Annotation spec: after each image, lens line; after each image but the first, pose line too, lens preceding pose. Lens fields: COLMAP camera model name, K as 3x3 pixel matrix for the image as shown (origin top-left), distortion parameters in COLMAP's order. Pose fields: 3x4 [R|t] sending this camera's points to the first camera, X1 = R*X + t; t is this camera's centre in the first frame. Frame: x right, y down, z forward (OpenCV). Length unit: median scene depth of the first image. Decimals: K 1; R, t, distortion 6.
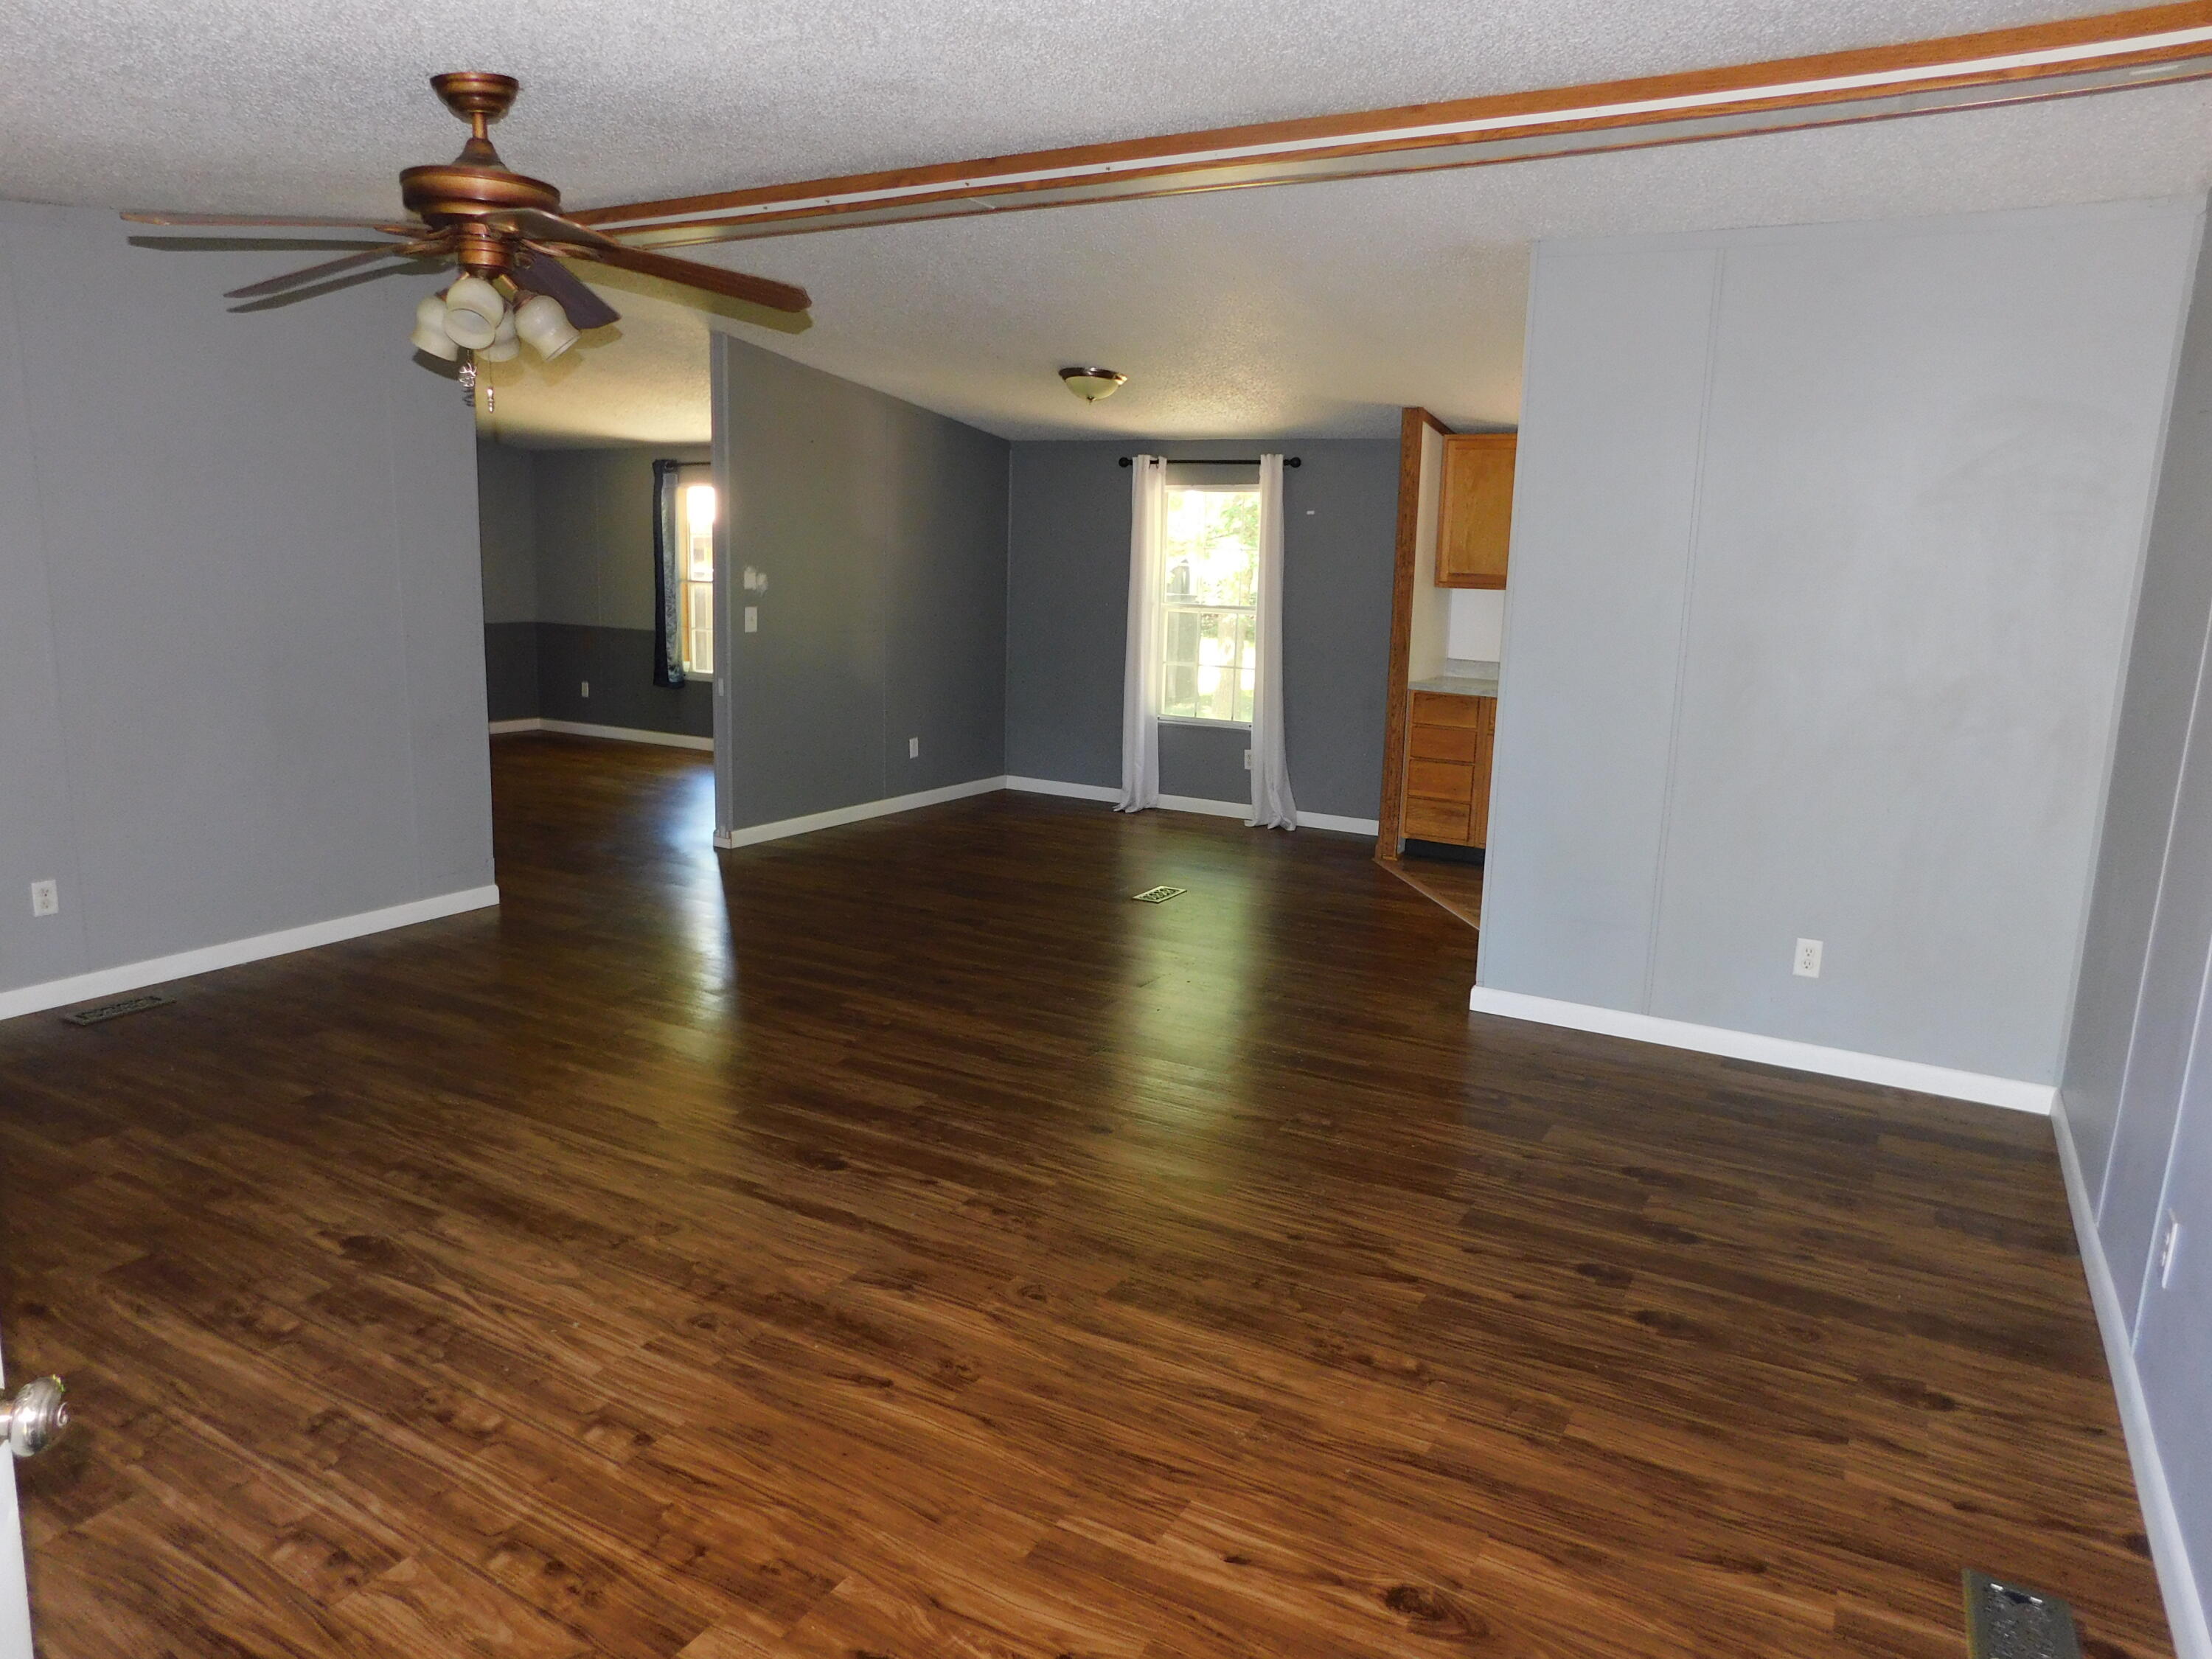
lens RADIAL K [[1469.0, 0, 1107.1], [0, 1469.0, 821.5], [0, 0, 1]] dist [-0.068925, 0.056003]
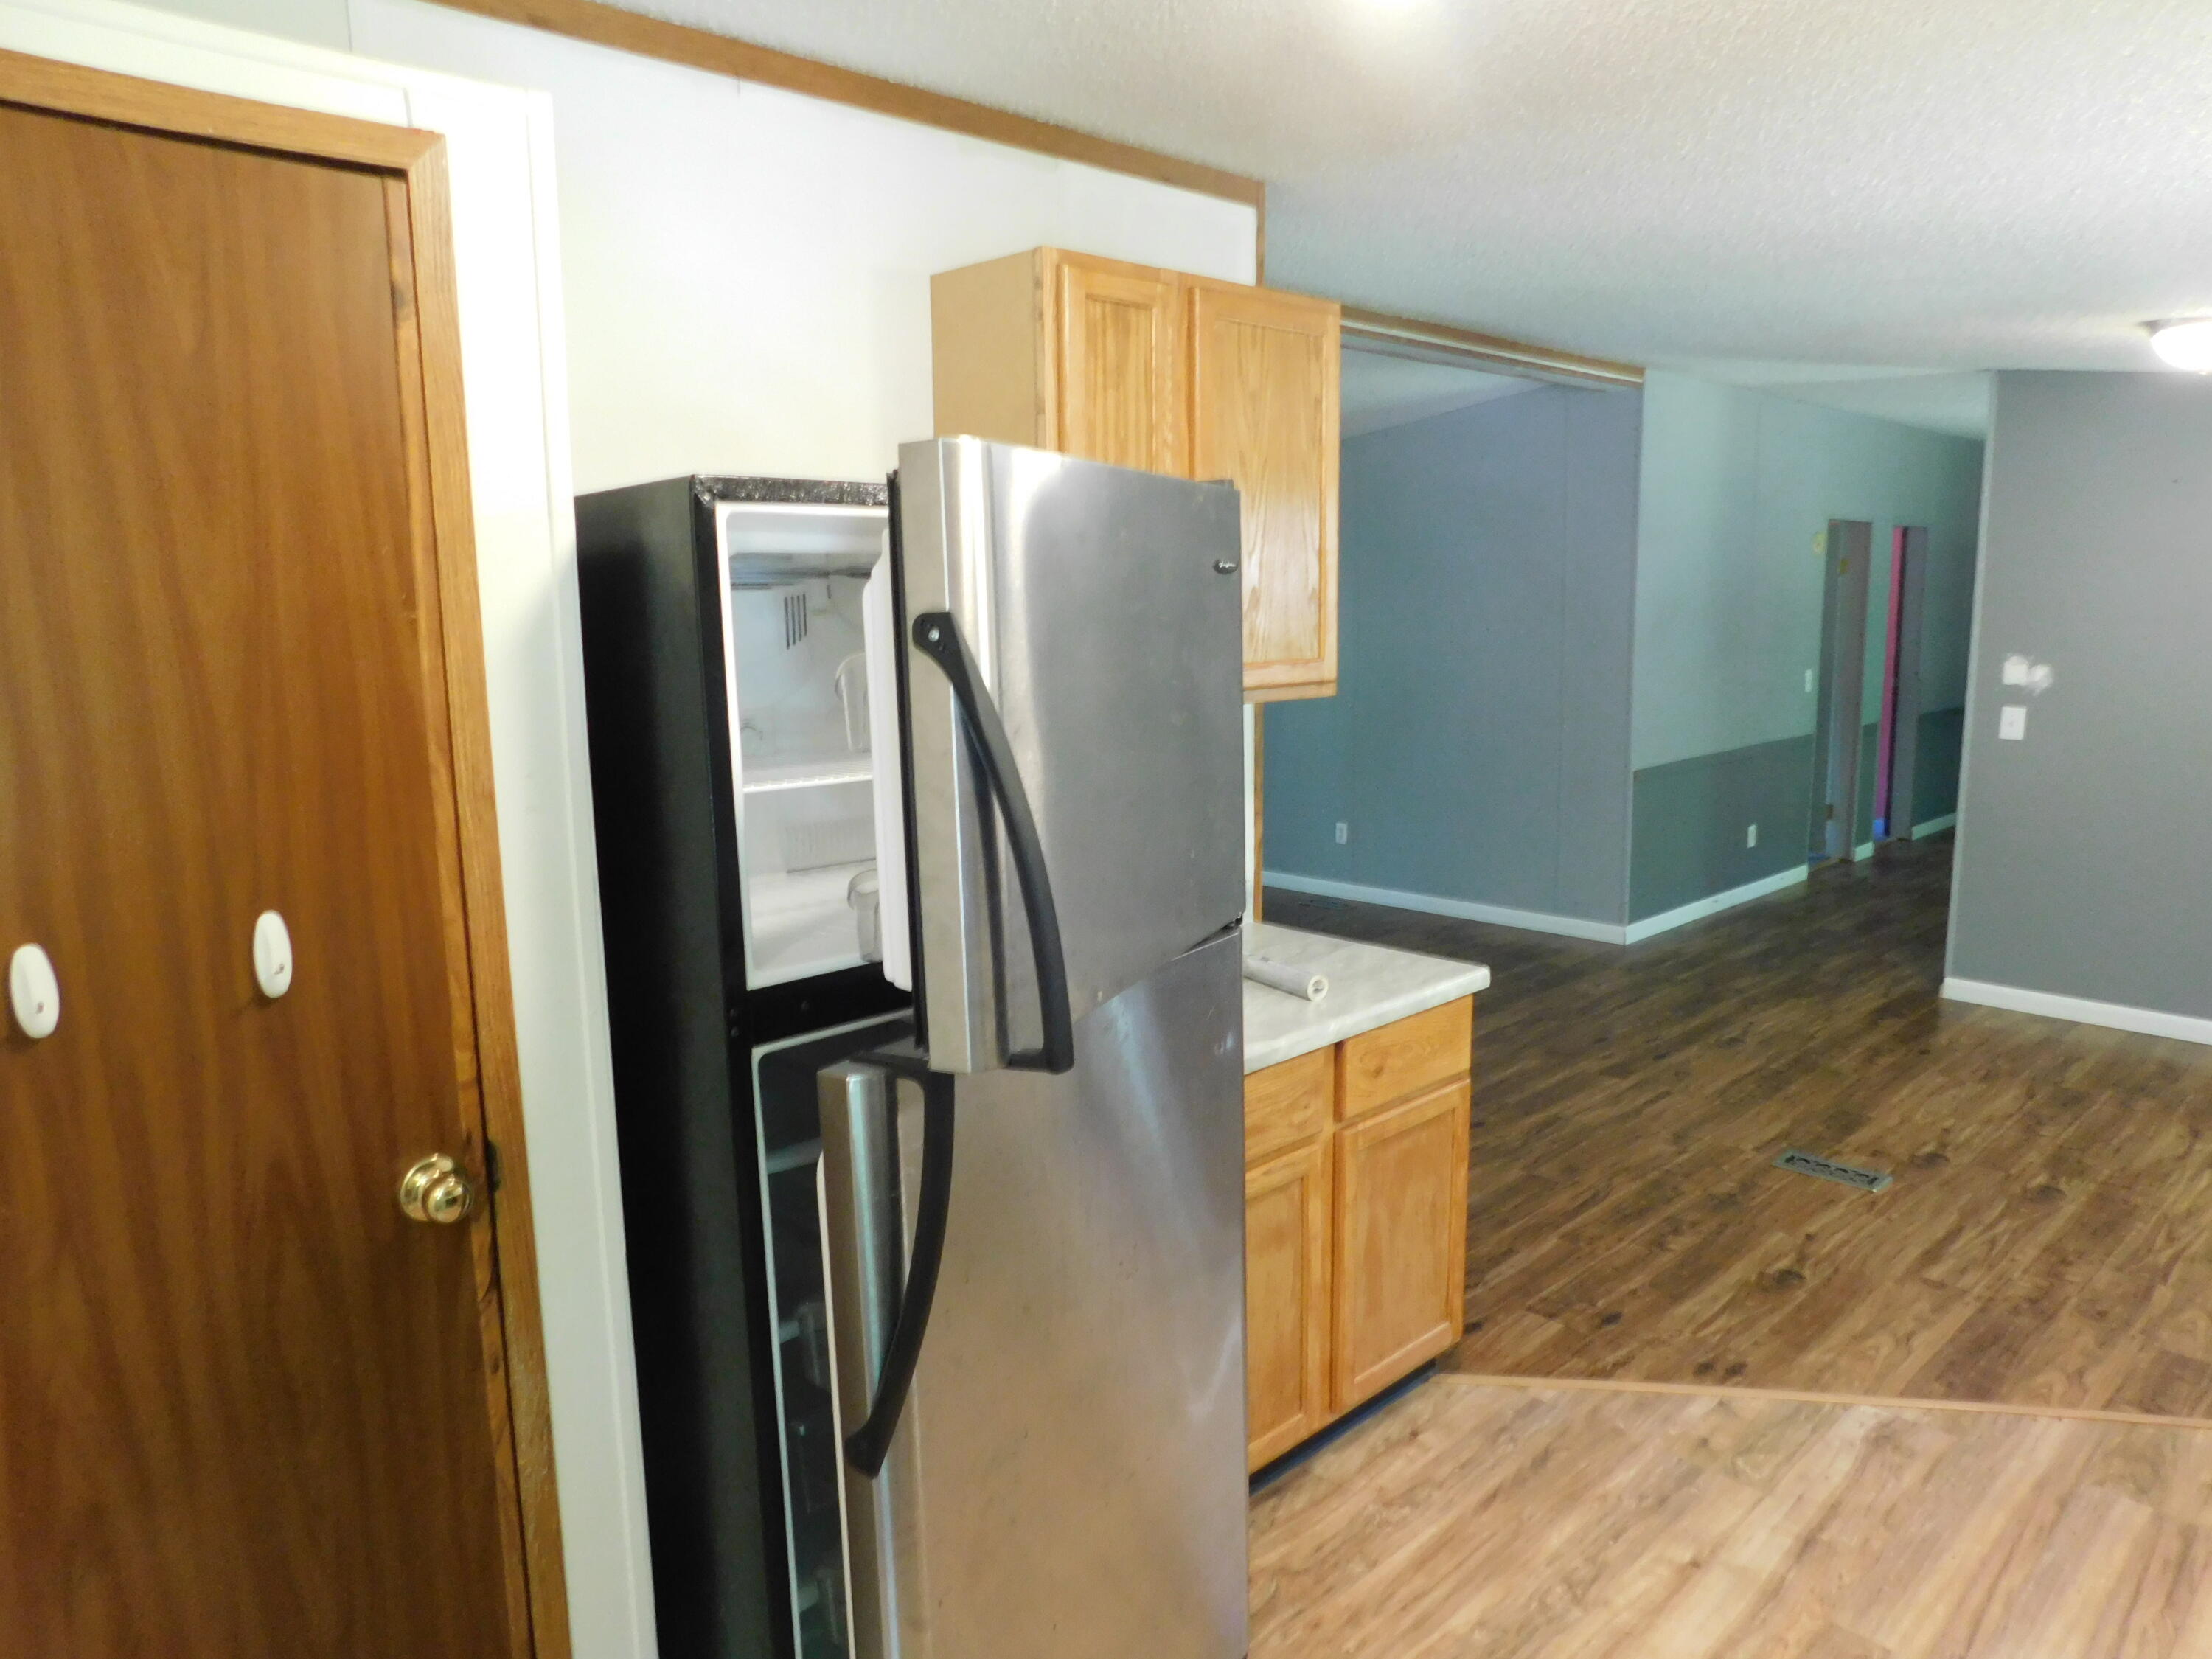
lens RADIAL K [[1469.0, 0, 1107.1], [0, 1469.0, 821.5], [0, 0, 1]] dist [-0.068925, 0.056003]
pose [[-0.291777, 0.118579, -0.949108, 1.570316], [-0.172306, 0.969536, 0.174101, -0.339596], [0.940838, 0.214335, -0.262457, 1.865695]]
